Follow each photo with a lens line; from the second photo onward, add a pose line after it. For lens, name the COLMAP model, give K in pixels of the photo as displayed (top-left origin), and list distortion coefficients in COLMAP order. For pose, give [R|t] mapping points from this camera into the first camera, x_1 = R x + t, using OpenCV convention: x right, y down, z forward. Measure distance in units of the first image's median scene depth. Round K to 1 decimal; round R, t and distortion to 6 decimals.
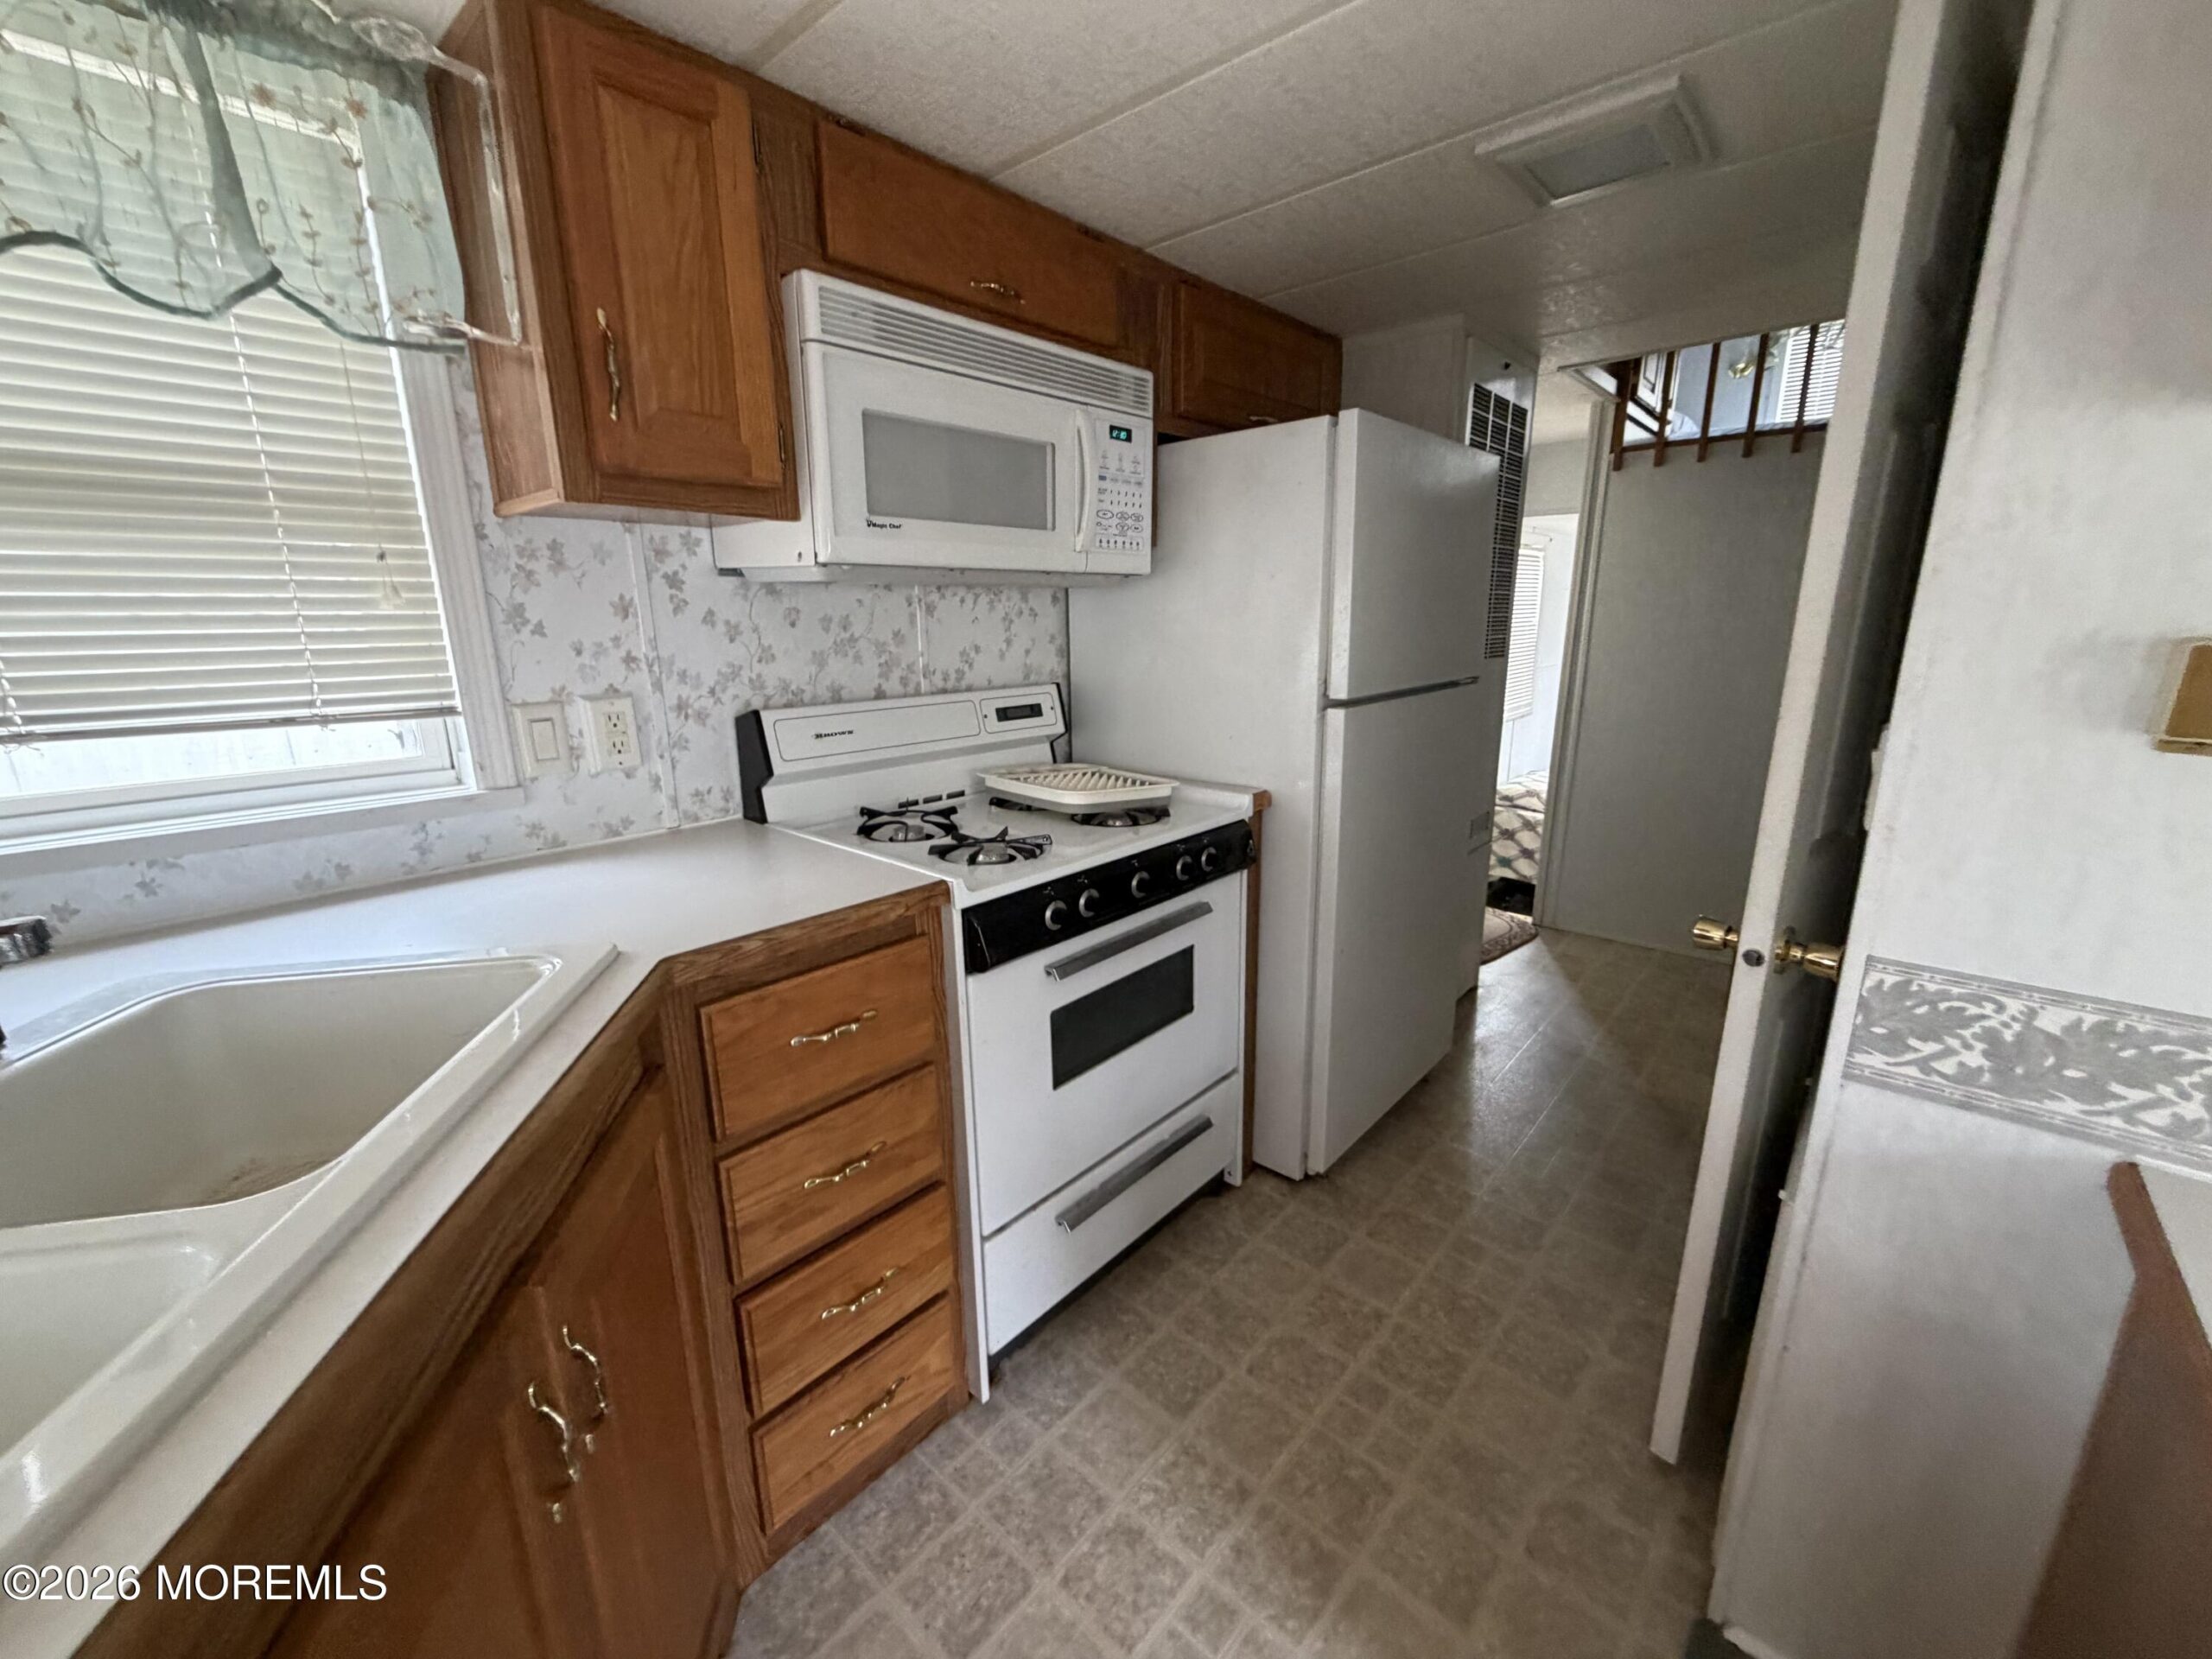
lens RADIAL K [[880.6, 0, 1101.2], [0, 880.6, 828.2], [0, 0, 1]] dist [0.002416, 0.000230]
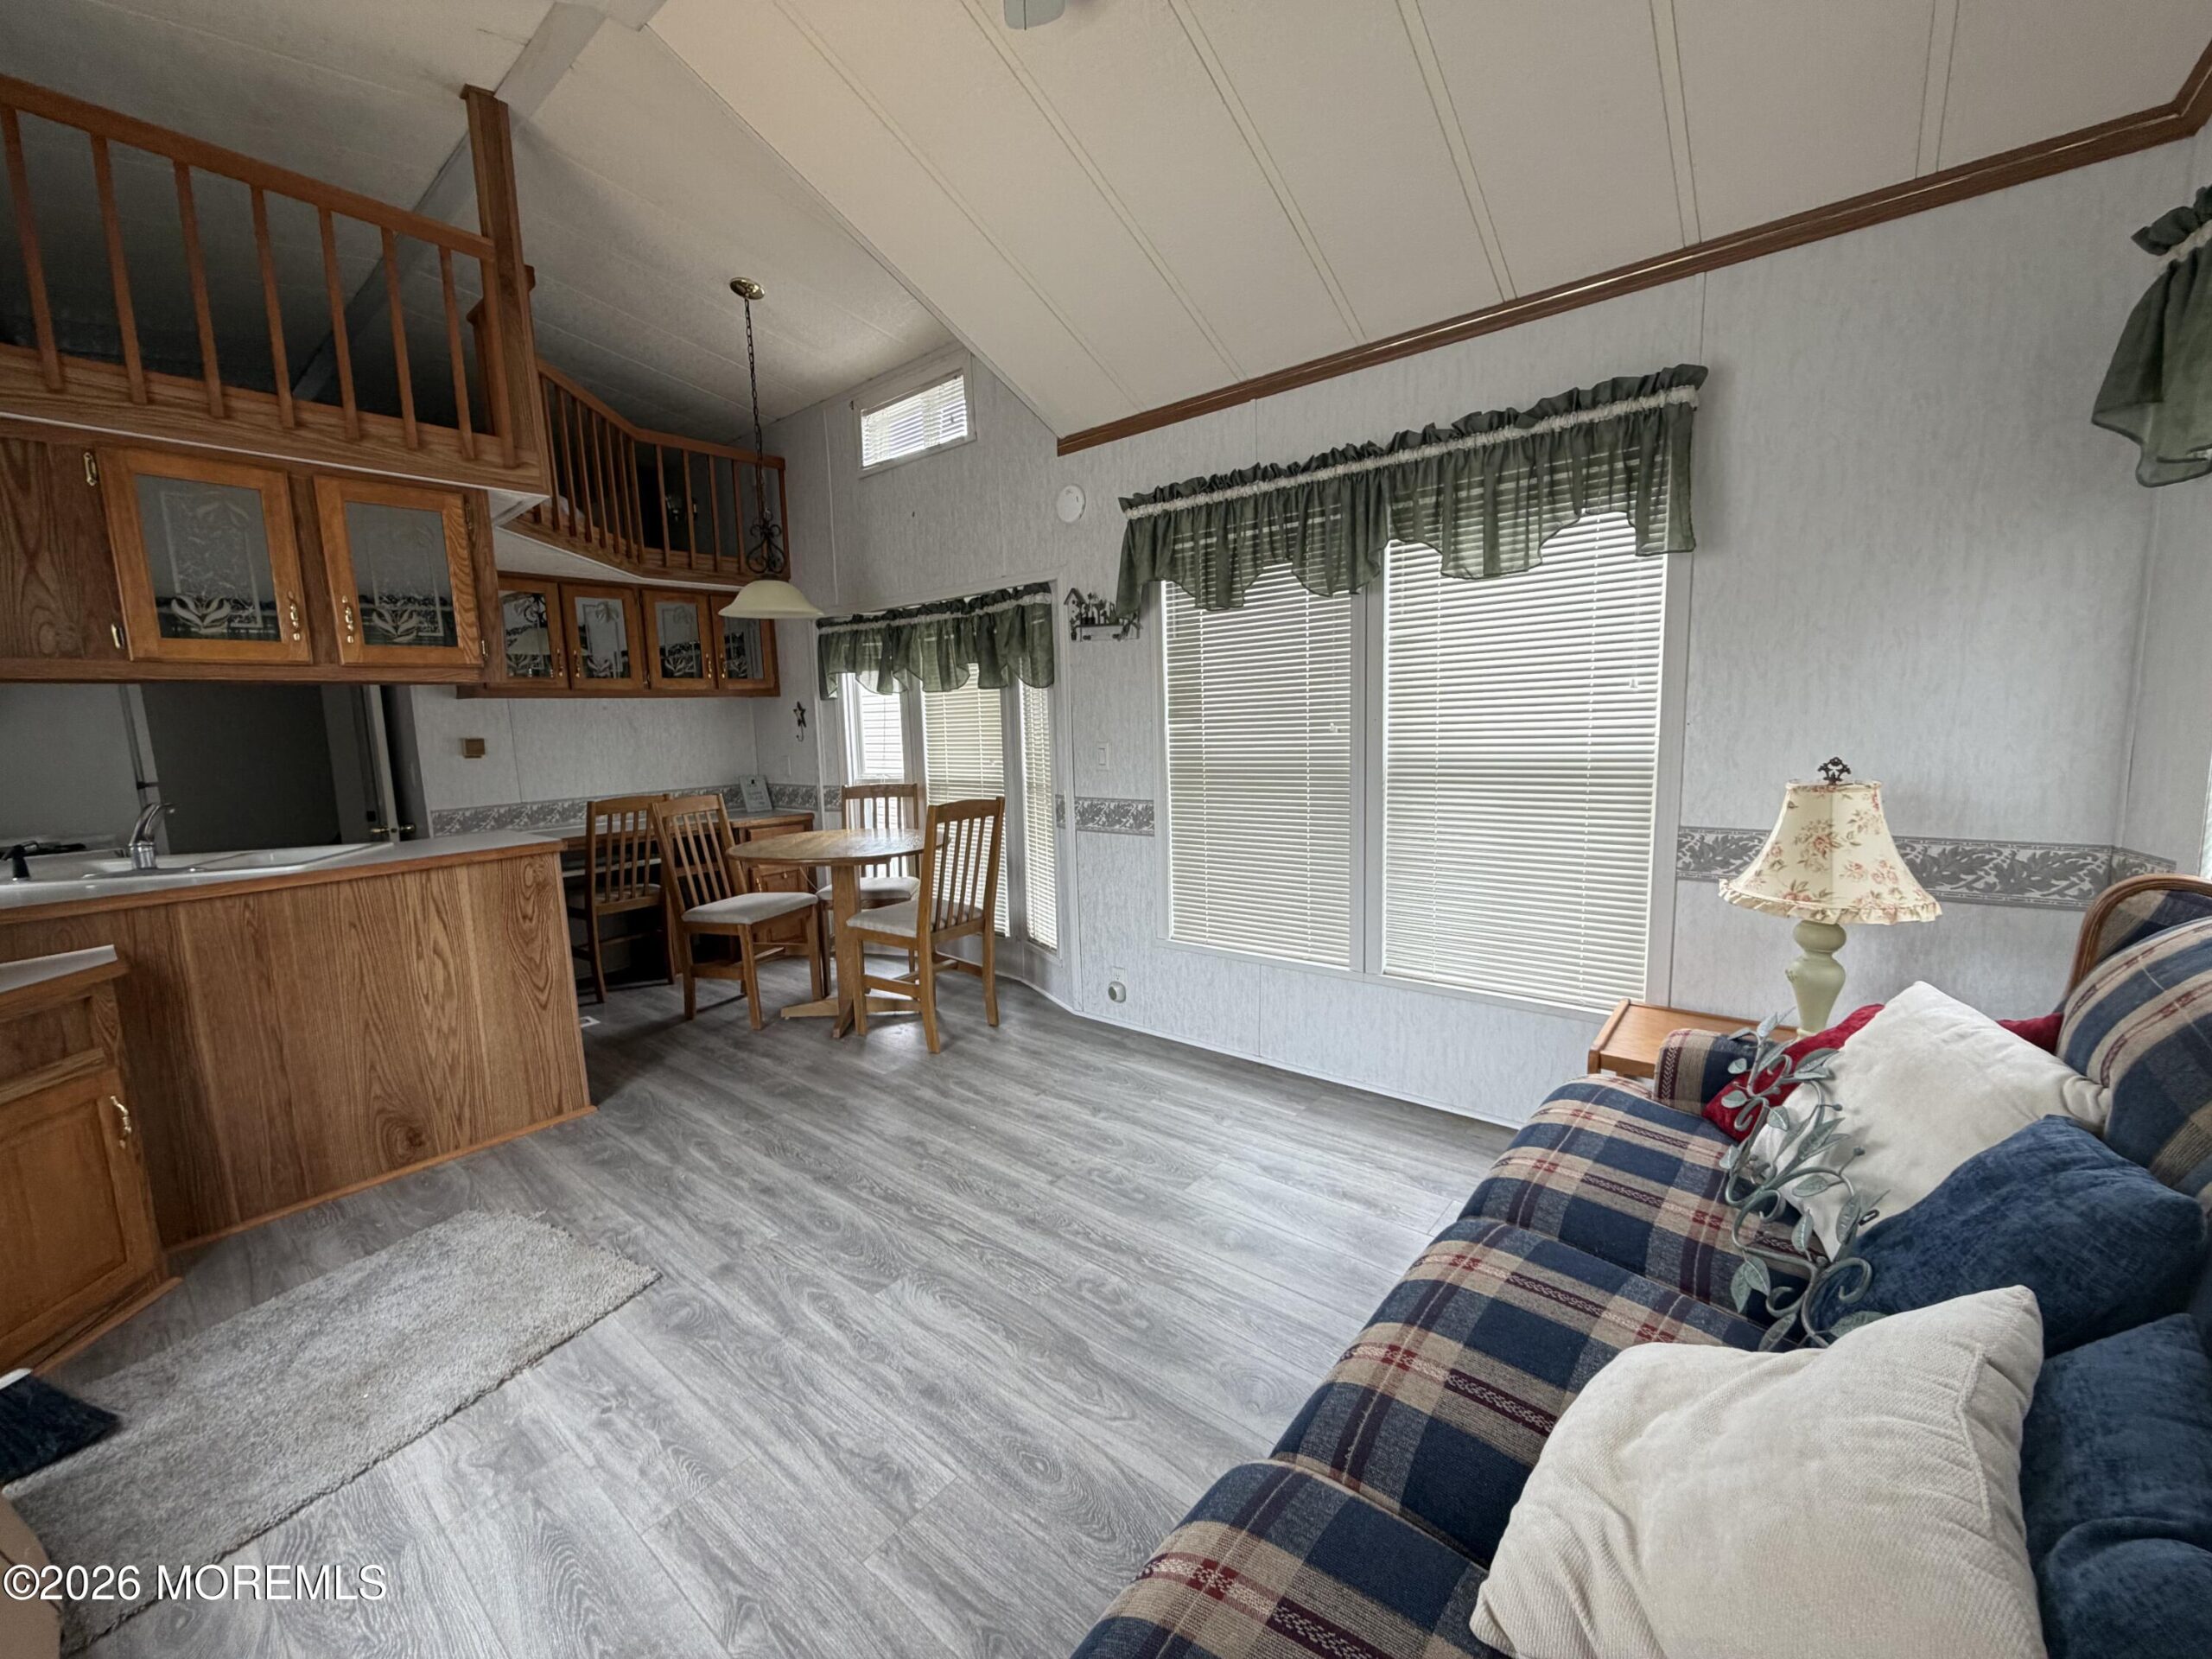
lens RADIAL K [[880.6, 0, 1101.2], [0, 880.6, 828.2], [0, 0, 1]] dist [0.002416, 0.000230]
pose [[-0.036692, -0.118540, 0.992271, -2.109087], [0.271090, 0.954526, 0.124056, 0.340752], [-0.961854, 0.273547, -0.002889, -1.265384]]
